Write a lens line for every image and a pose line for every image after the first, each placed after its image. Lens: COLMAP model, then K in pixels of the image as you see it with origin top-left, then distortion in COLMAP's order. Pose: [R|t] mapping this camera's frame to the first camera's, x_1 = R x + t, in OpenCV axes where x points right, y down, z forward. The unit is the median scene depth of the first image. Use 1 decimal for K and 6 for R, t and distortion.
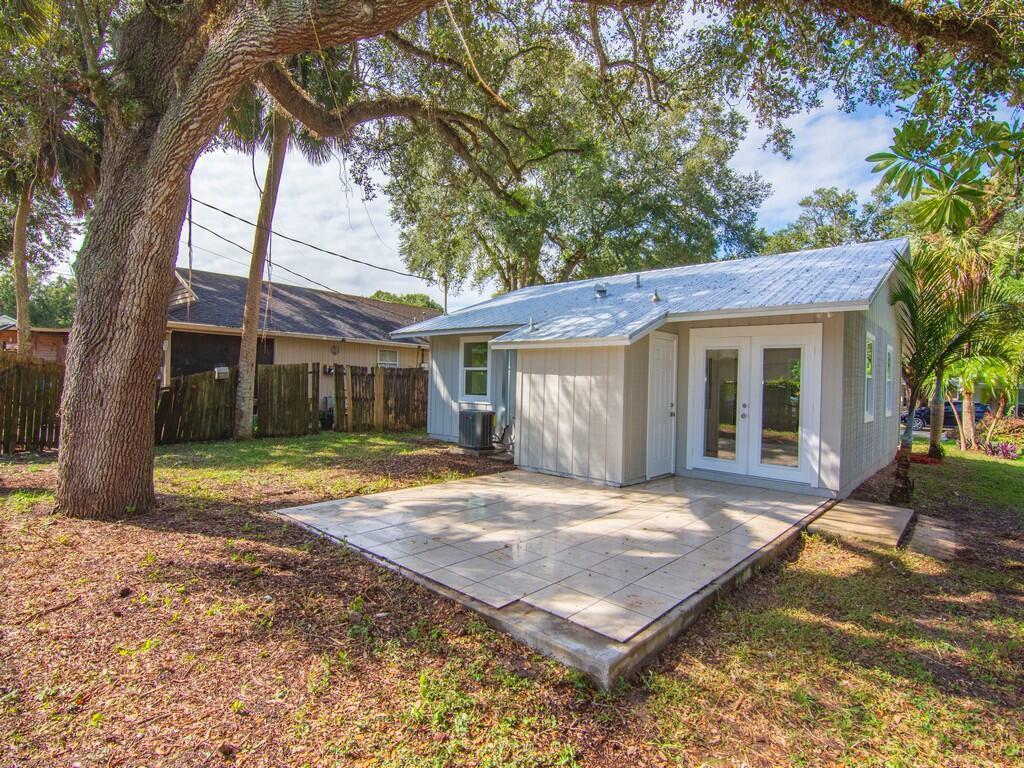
lens RADIAL K [[527.9, 0, 511.8], [0, 527.9, 402.0], [0, 0, 1]] dist [-0.001766, 0.000357]
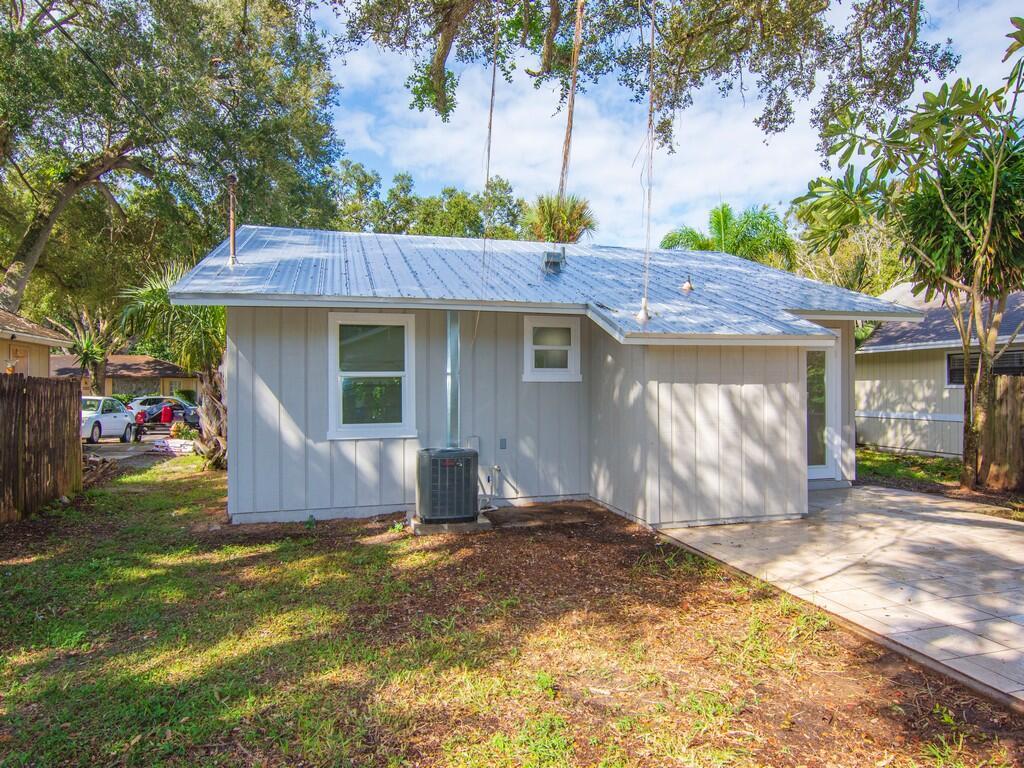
lens RADIAL K [[643.3, 0, 512.6], [0, 643.3, 380.6], [0, 0, 1]] dist [0.003253, 0.000393]
pose [[0.535301, -0.029763, 0.844137, -0.561438], [0.055320, 0.998469, 0.000124, -0.050264], [-0.842848, 0.046632, 0.536128, 0.539836]]
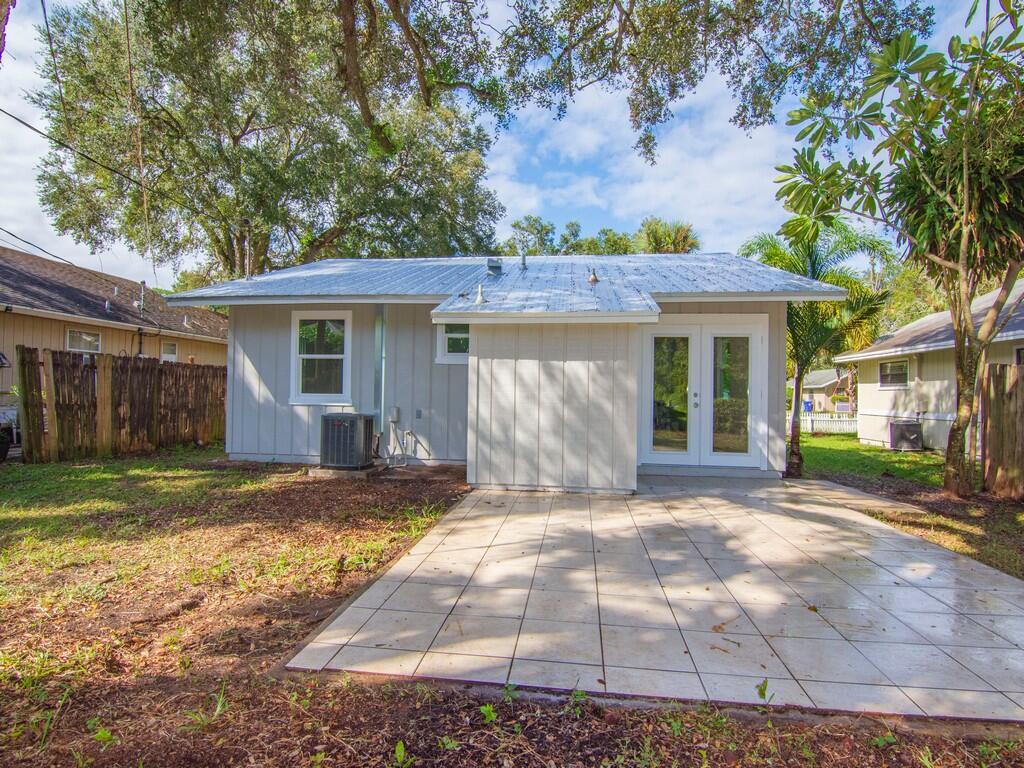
lens RADIAL K [[514.0, 0, 512.0], [0, 514.0, 384.0], [0, 0, 1]] dist [-0.001973, -0.001153]
pose [[0.817379, -0.006429, 0.576065, -0.265112], [0.031481, 0.998942, -0.033520, 0.005986], [-0.575240, 0.045534, 0.816716, 0.286958]]
